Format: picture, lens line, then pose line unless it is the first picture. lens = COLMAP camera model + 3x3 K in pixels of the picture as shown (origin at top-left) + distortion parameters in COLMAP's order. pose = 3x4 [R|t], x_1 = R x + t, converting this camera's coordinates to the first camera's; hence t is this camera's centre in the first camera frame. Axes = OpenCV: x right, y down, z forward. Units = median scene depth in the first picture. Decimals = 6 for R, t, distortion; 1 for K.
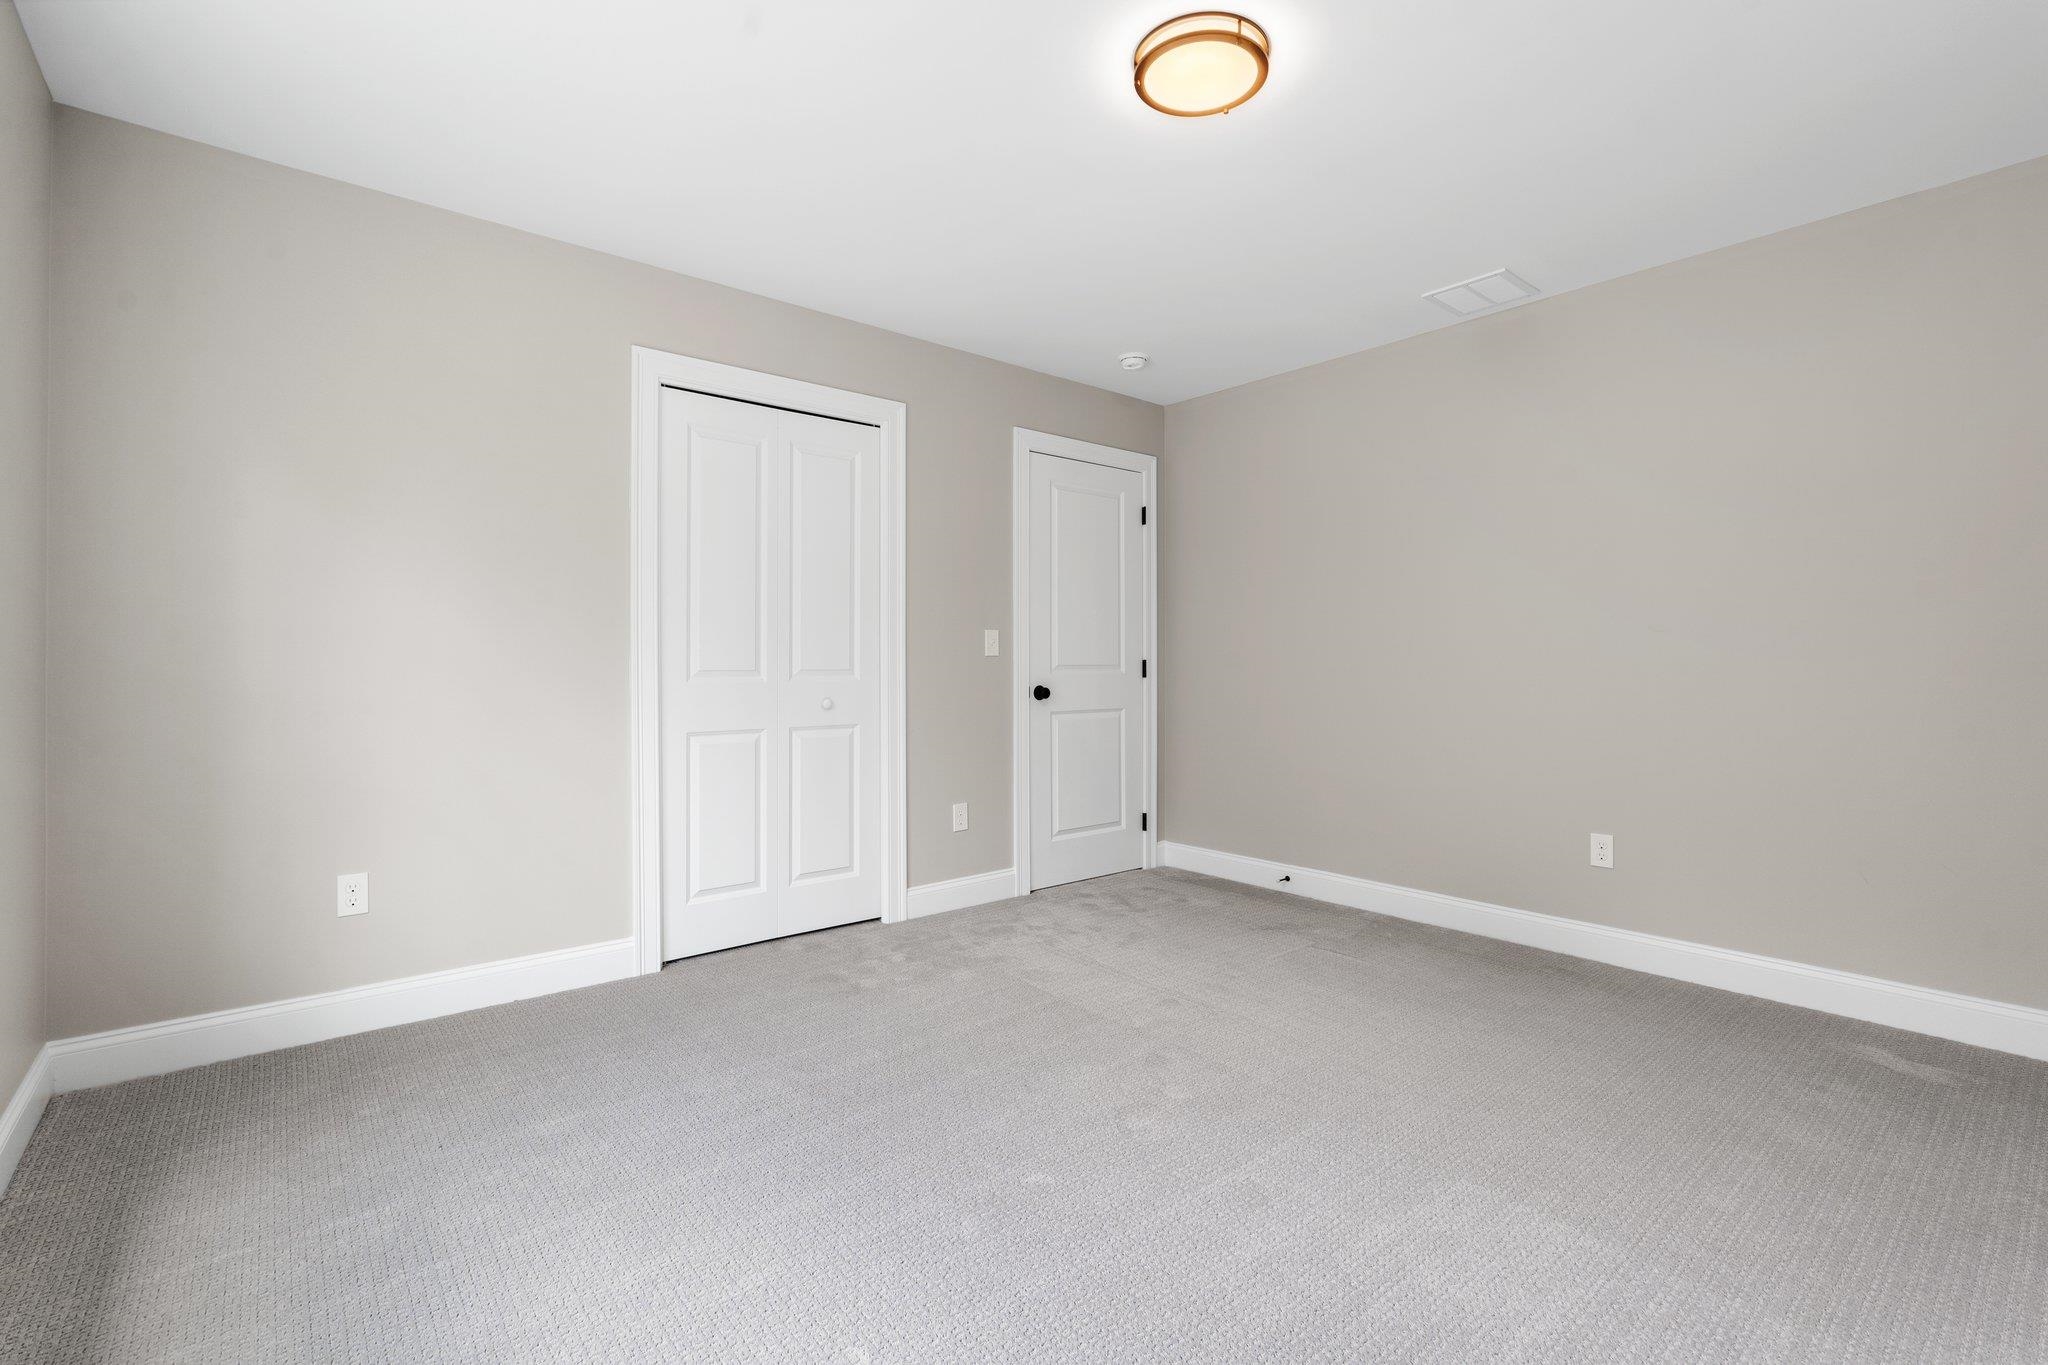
lens RADIAL K [[916.9, 0, 992.3], [0, 916.9, 673.2], [0, 0, 1]] dist [-0.008684, 0.000759]
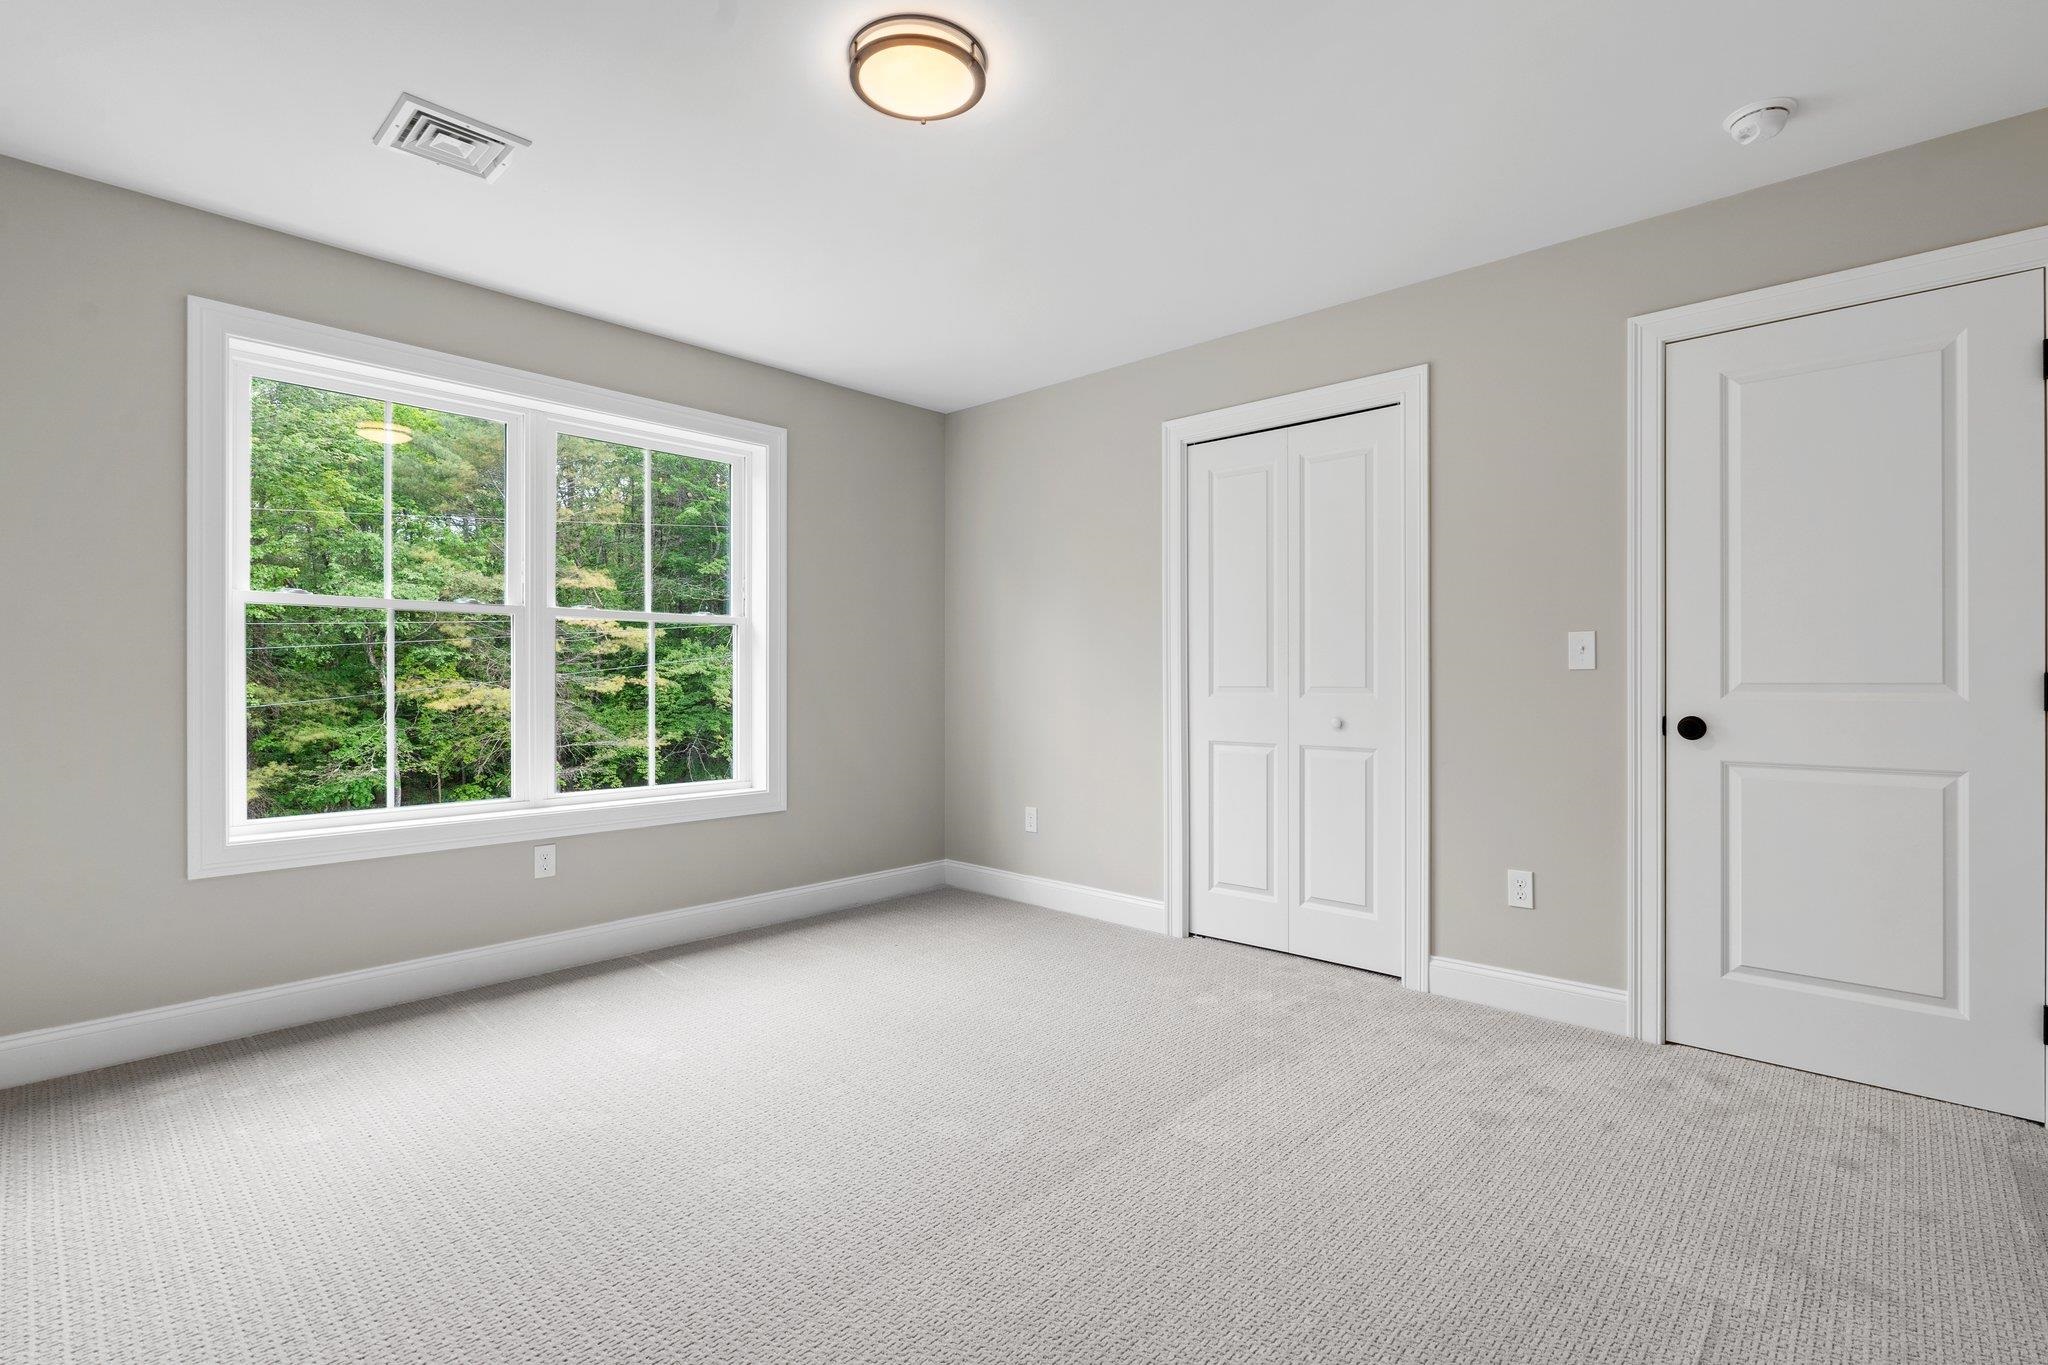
lens RADIAL K [[916.9, 0, 1015.4], [0, 916.9, 678.8], [0, 0, 1]] dist [-0.008684, 0.000759]
pose [[0.140518, 0.004664, -0.990067, 0.636445], [-0.002367, 0.999988, 0.004374, -0.013900], [0.990075, 0.001729, 0.140527, 0.495503]]
